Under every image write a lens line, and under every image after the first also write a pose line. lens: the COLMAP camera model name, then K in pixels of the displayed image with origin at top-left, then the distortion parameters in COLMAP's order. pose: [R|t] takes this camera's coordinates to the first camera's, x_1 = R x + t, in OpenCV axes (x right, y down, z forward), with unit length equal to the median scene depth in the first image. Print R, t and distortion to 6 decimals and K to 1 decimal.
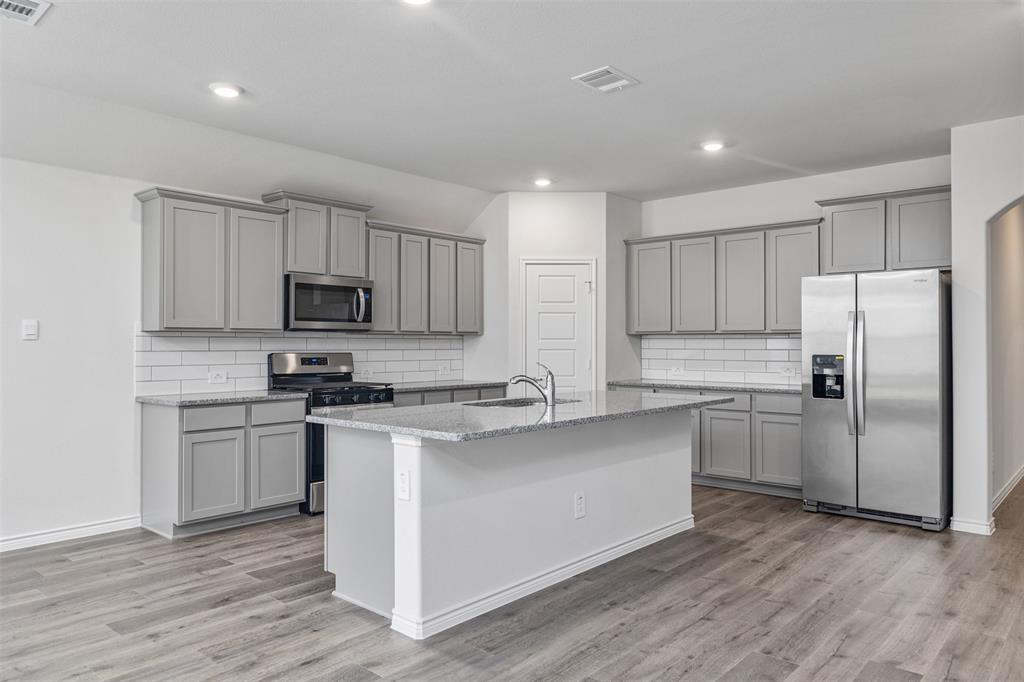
lens RADIAL K [[694.4, 0, 512.0], [0, 694.4, 341.0], [0, 0, 1]] dist [0.000495, 0.000113]
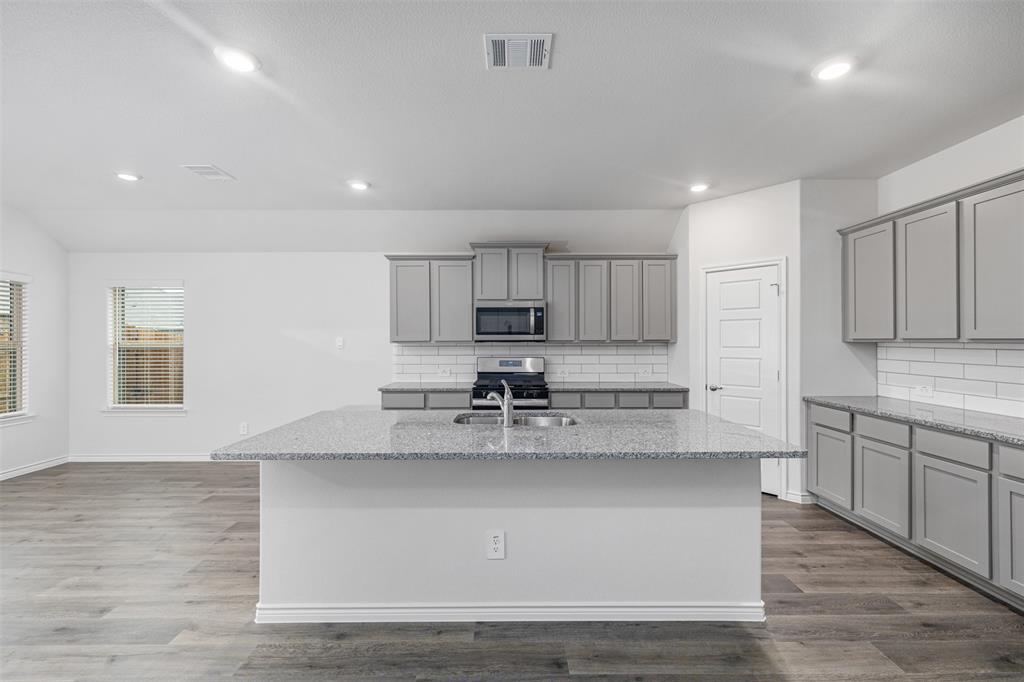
lens RADIAL K [[433.1, 0, 512.0], [0, 433.1, 341.0], [0, 0, 1]] dist [0.001742, -0.000143]
pose [[0.669130, -0.001251, -0.743144, 0.382197], [0.004361, 0.999988, 0.002243, -0.018367], [0.743132, -0.004742, 0.669128, 0.470615]]
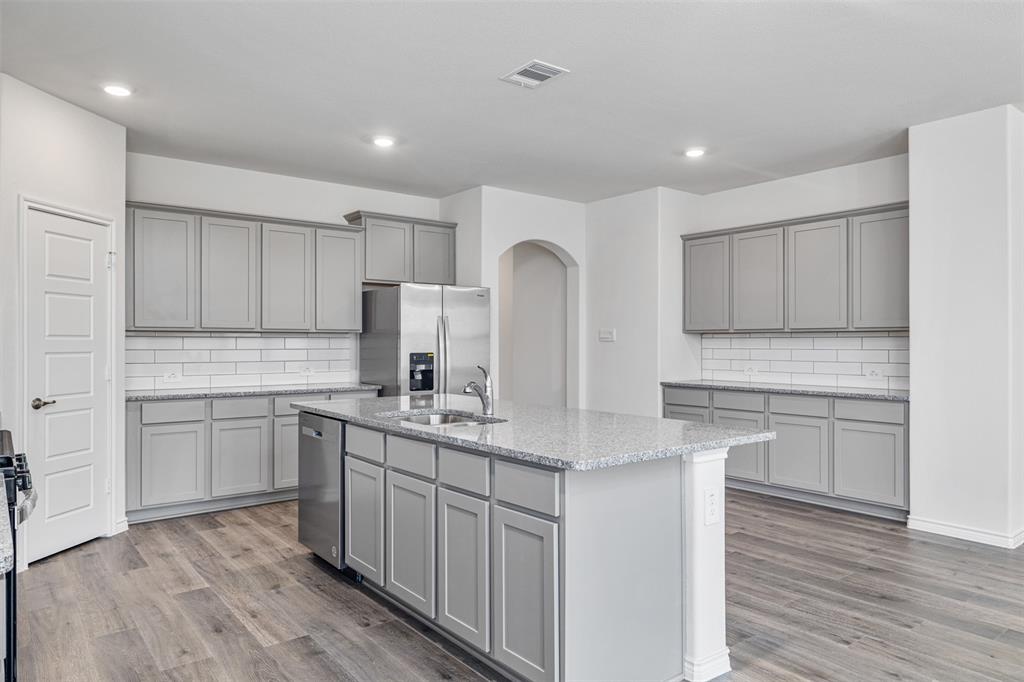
lens RADIAL K [[668.5, 0, 512.0], [0, 668.5, 341.0], [0, 0, 1]] dist [0.004966, 0.000956]
pose [[0.181363, 0.001517, 0.983415, -0.591034], [-0.002557, 0.999996, -0.001071, 0.001205], [-0.983413, -0.002320, 0.181367, 0.632545]]
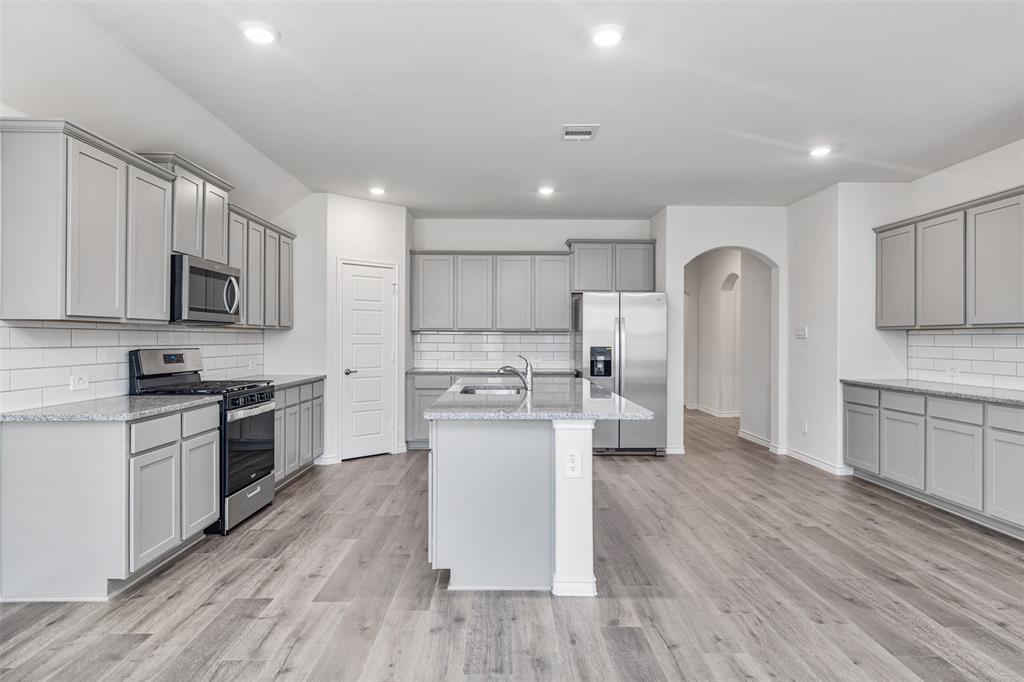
lens RADIAL K [[585.3, 0, 504.6], [0, 585.3, 338.2], [0, 0, 1]] dist [-0.001046, -0.000204]
pose [[0.743878, 0.002812, 0.668309, -0.503348], [-0.005222, 0.999985, 0.001605, 0.001097], [-0.668295, -0.004684, 0.743882, 0.213402]]
